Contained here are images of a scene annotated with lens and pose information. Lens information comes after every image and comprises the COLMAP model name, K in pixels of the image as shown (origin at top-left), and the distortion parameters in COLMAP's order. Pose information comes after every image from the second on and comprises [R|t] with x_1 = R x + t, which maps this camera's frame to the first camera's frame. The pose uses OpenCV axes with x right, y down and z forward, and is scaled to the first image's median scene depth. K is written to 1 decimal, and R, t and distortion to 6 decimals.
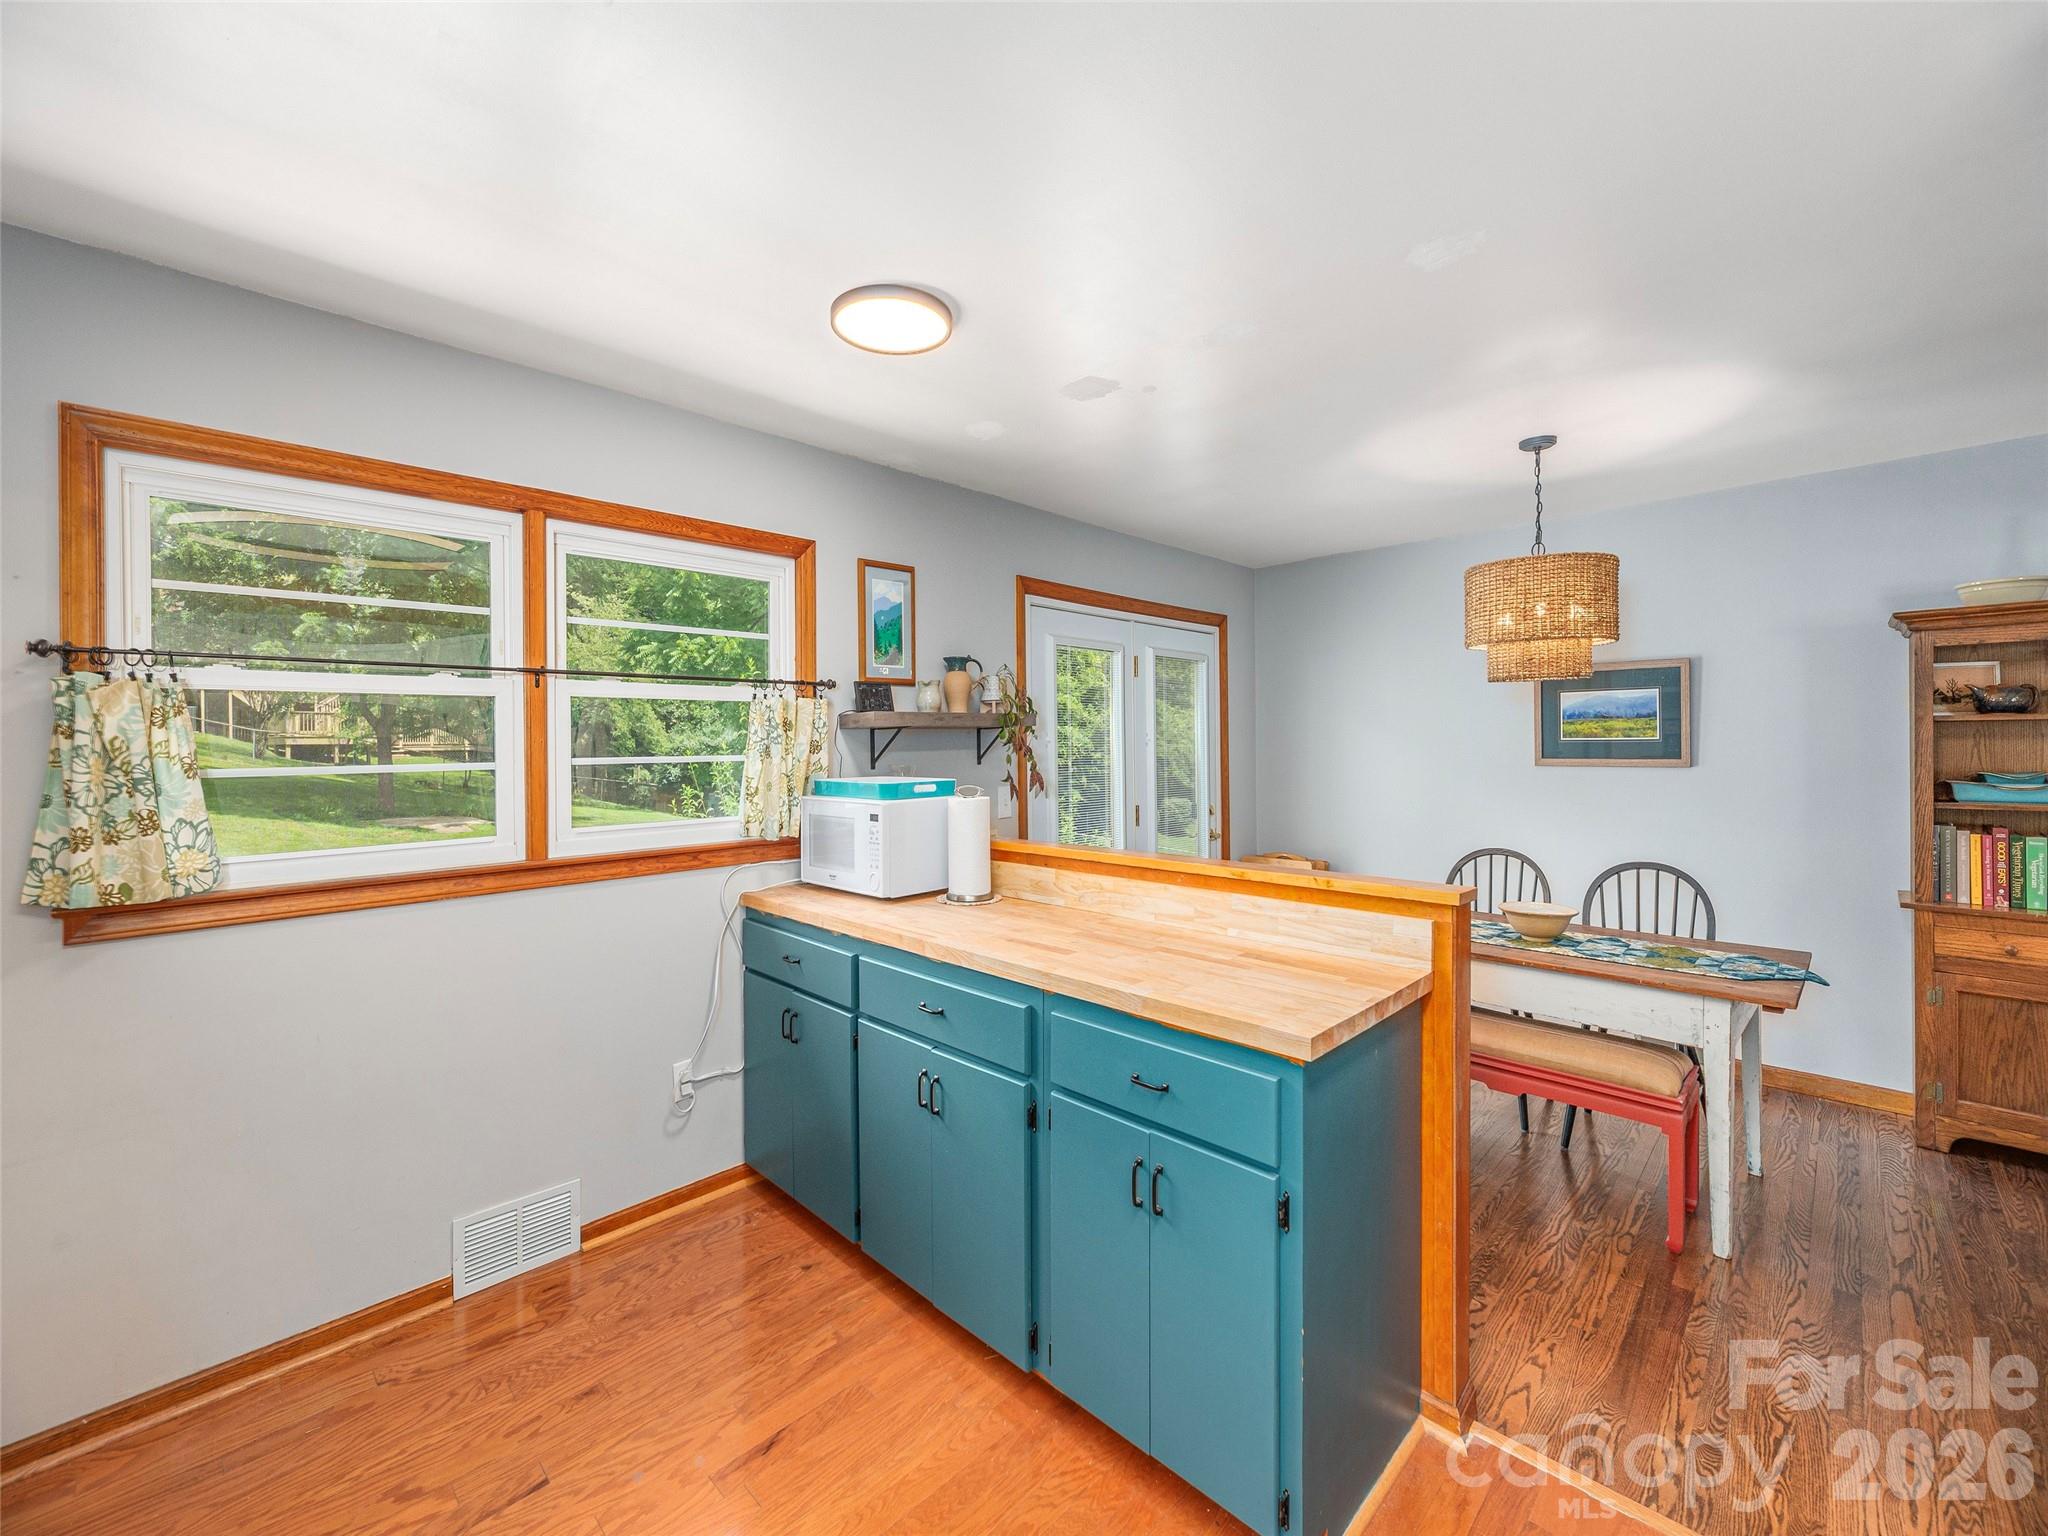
lens RADIAL K [[831.6, 0, 1024.6], [0, 831.6, 751.4], [0, 0, 1]] dist [-0.003529, 0.000243]
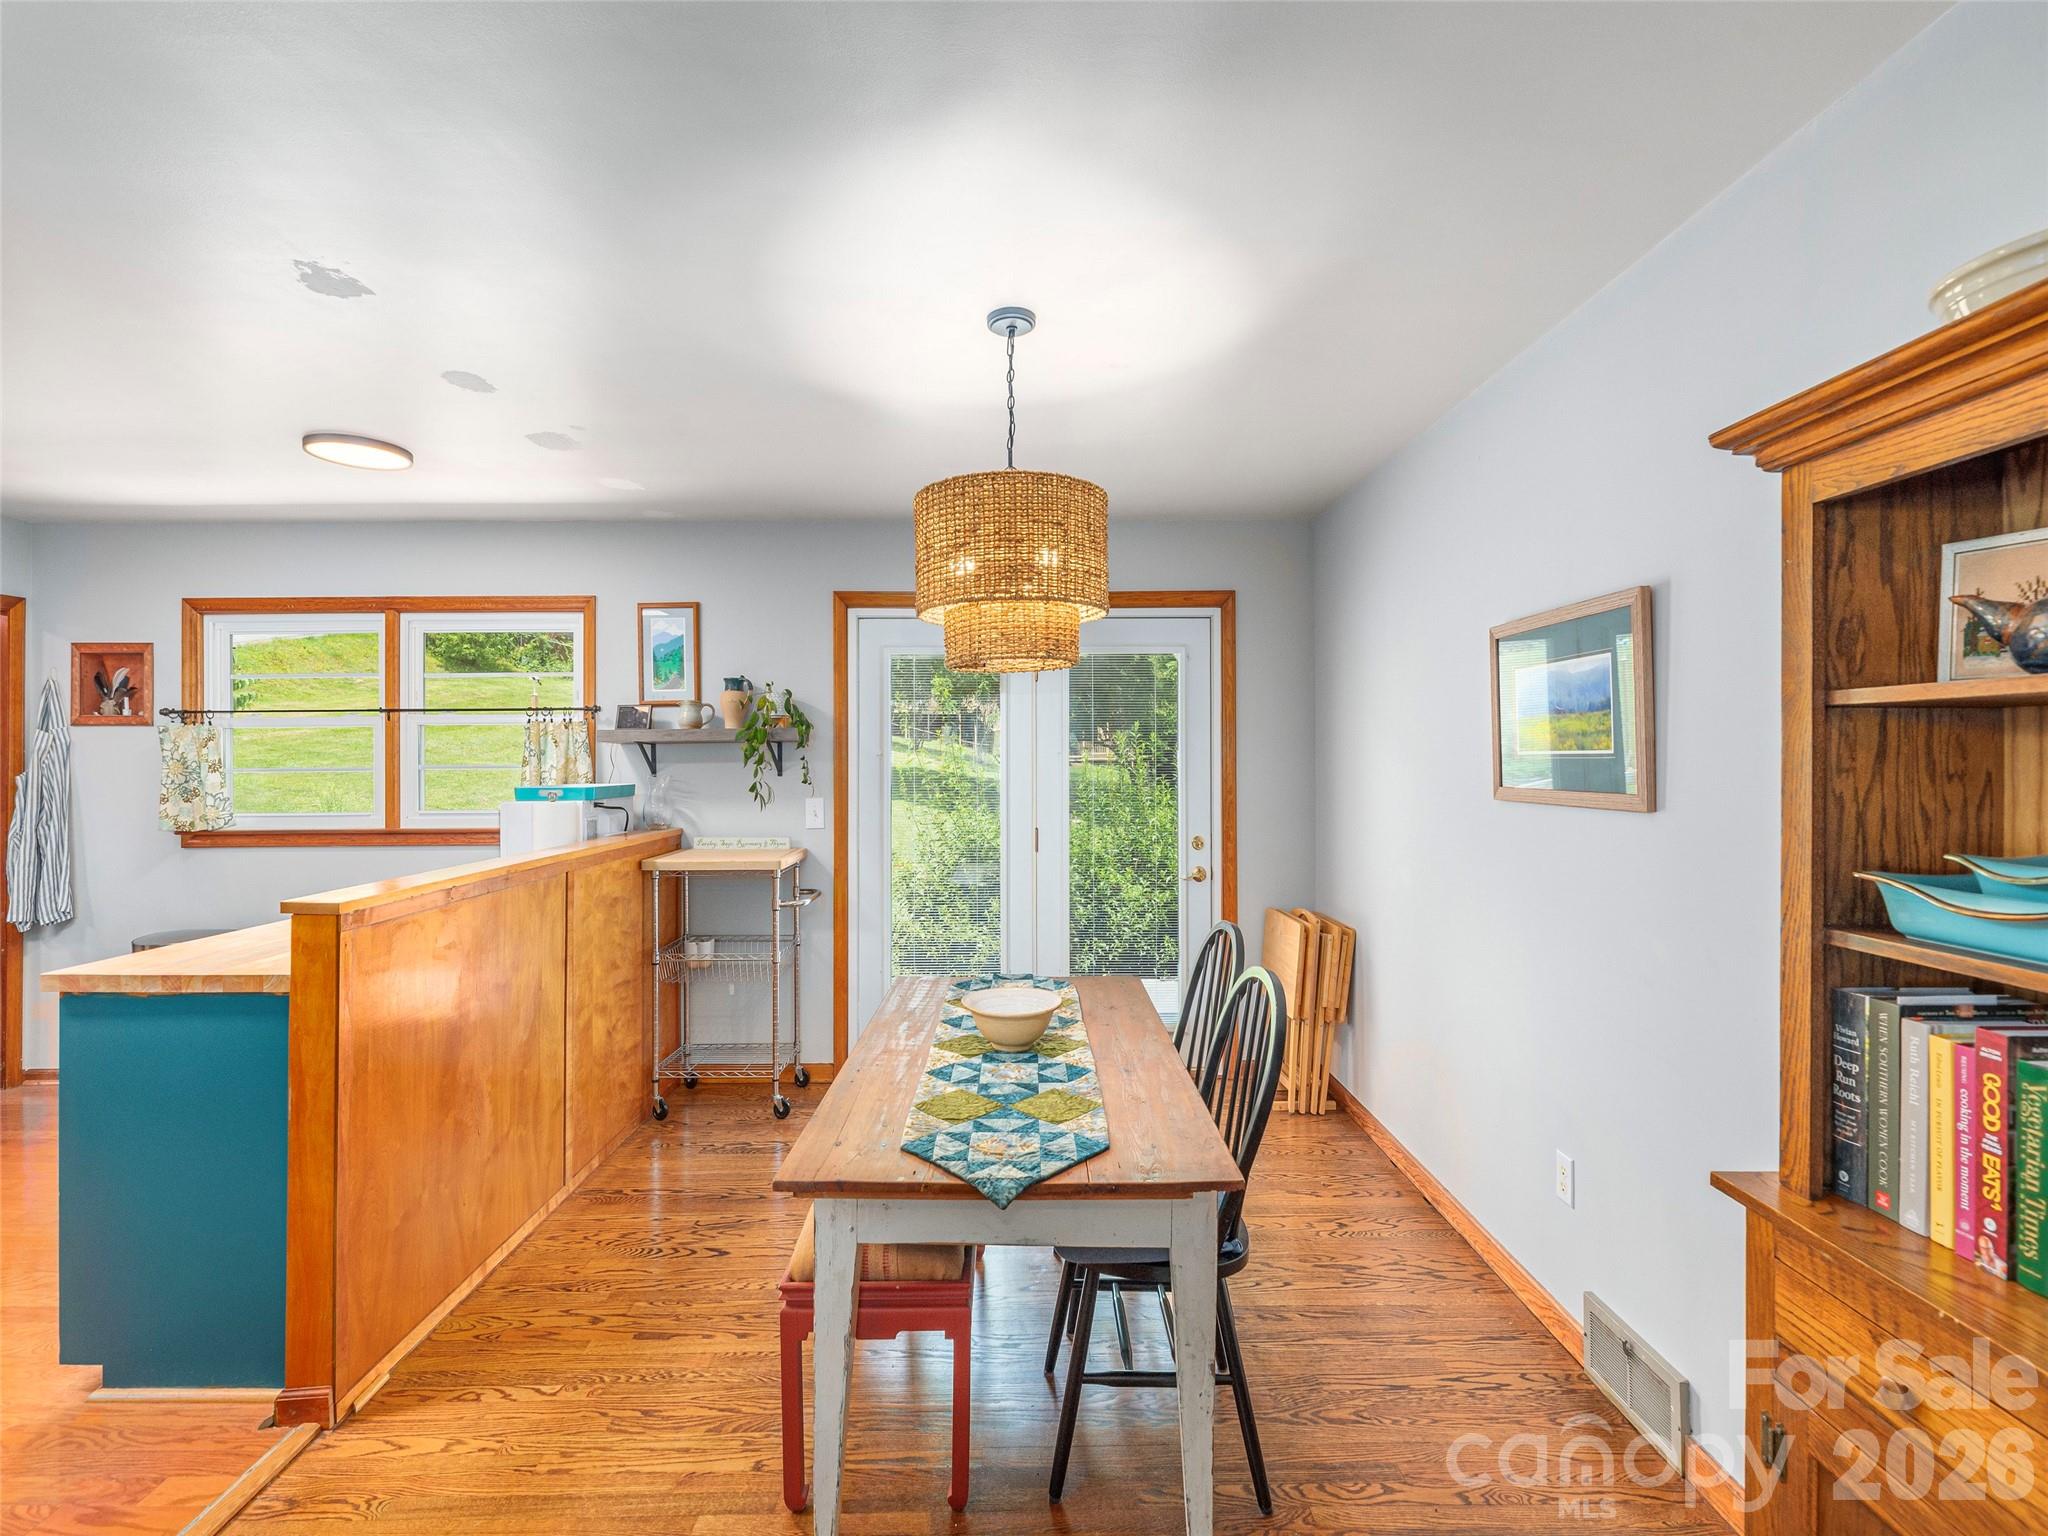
lens RADIAL K [[876.5, 0, 1035.2], [0, 876.5, 760.3], [0, 0, 1]] dist [-0.002143, -0.000853]
pose [[0.724814, 0.006655, -0.688912, 1.114224], [-0.009443, 0.999955, -0.000276, -0.008930], [0.688879, 0.006706, 0.724845, 0.481399]]
